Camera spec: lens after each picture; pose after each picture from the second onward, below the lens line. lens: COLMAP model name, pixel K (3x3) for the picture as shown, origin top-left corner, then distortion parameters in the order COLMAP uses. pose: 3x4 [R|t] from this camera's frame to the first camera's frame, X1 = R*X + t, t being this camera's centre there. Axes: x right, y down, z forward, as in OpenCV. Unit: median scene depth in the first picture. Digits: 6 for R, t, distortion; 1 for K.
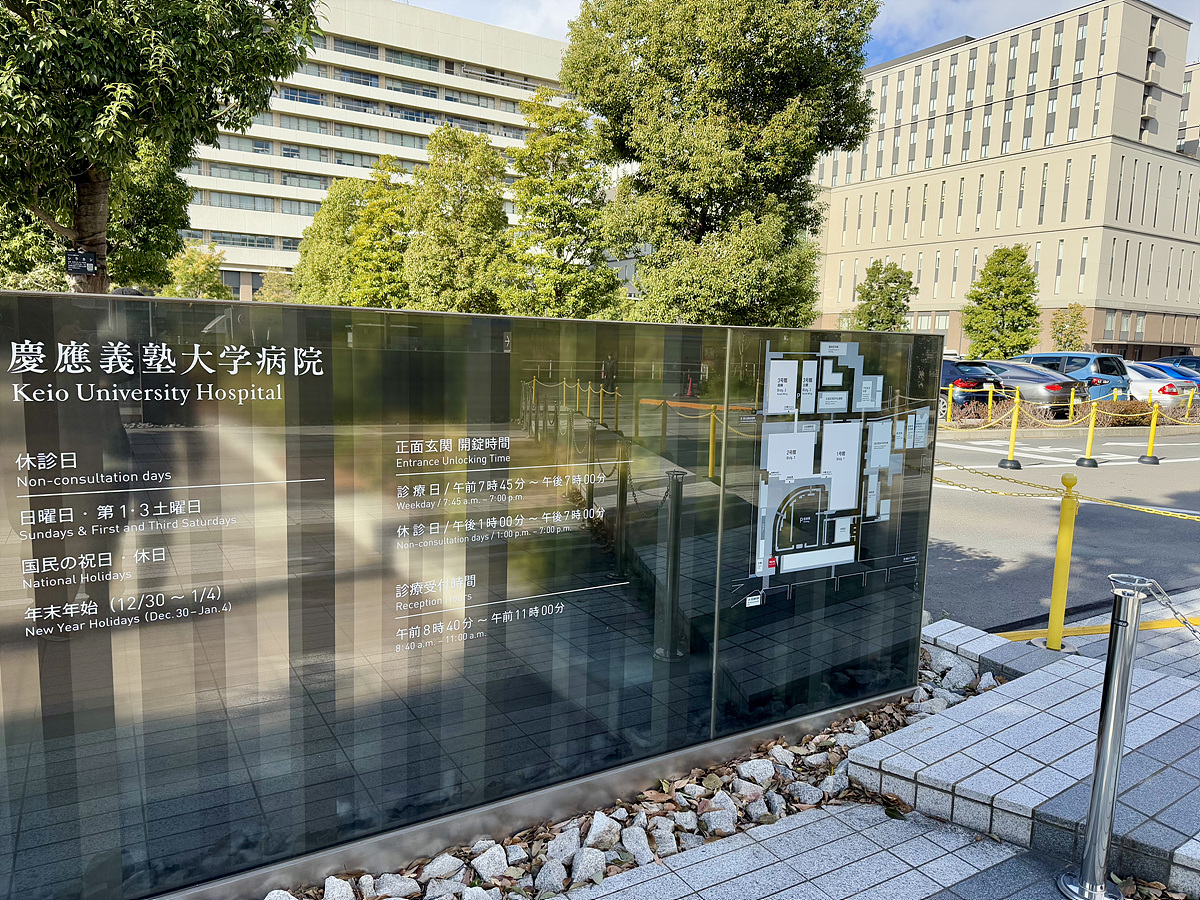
lens RADIAL K [[832.4, 0, 598.8], [0, 832.4, 451.0], [0, 0, 1]] dist [0.005618, 0.001299]
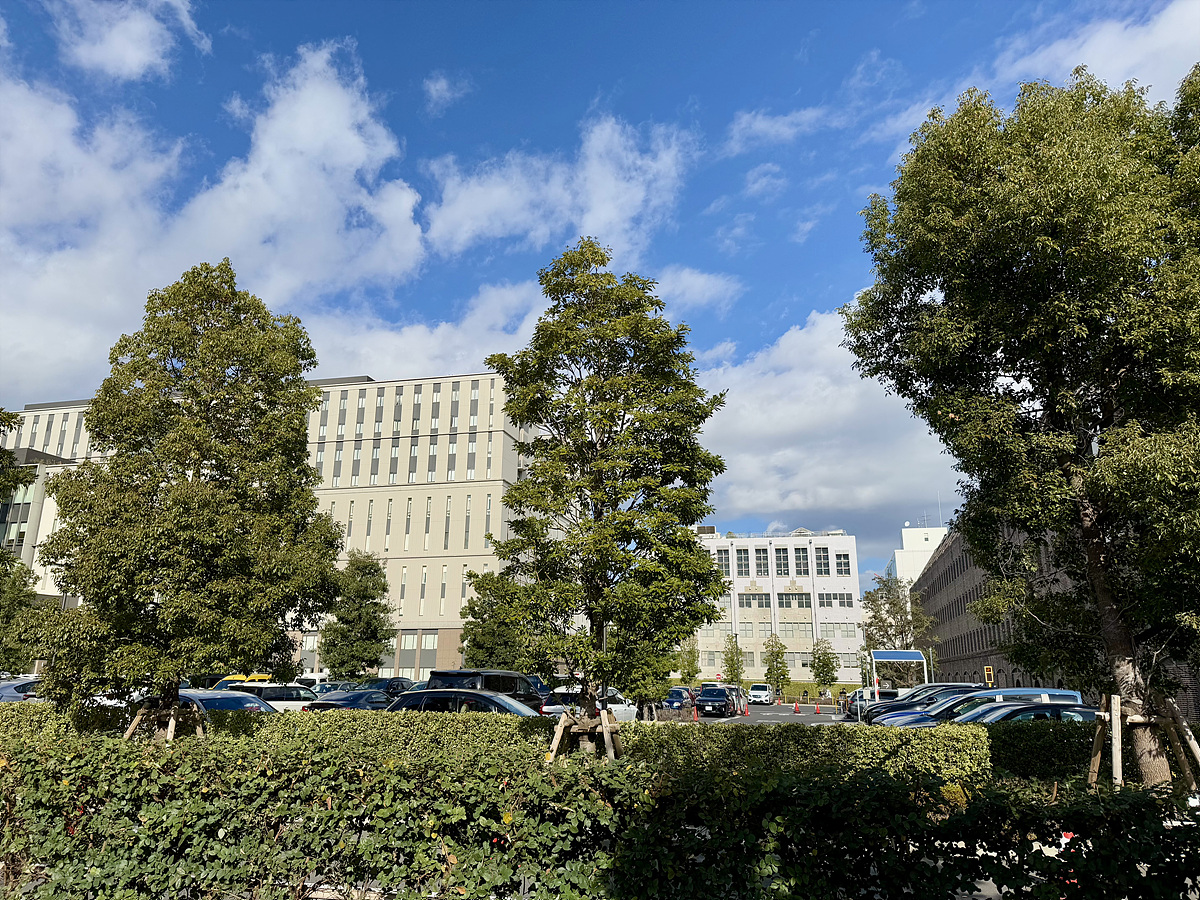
lens RADIAL K [[832.4, 0, 600.5], [0, 832.4, 448.7], [0, 0, 1]] dist [0.005618, 0.001299]
pose [[0.716910, 0.159273, 0.678729, -0.075198], [0.105137, 0.937720, -0.331100, -0.016615], [-0.689193, 0.308728, 0.655515, 0.115281]]
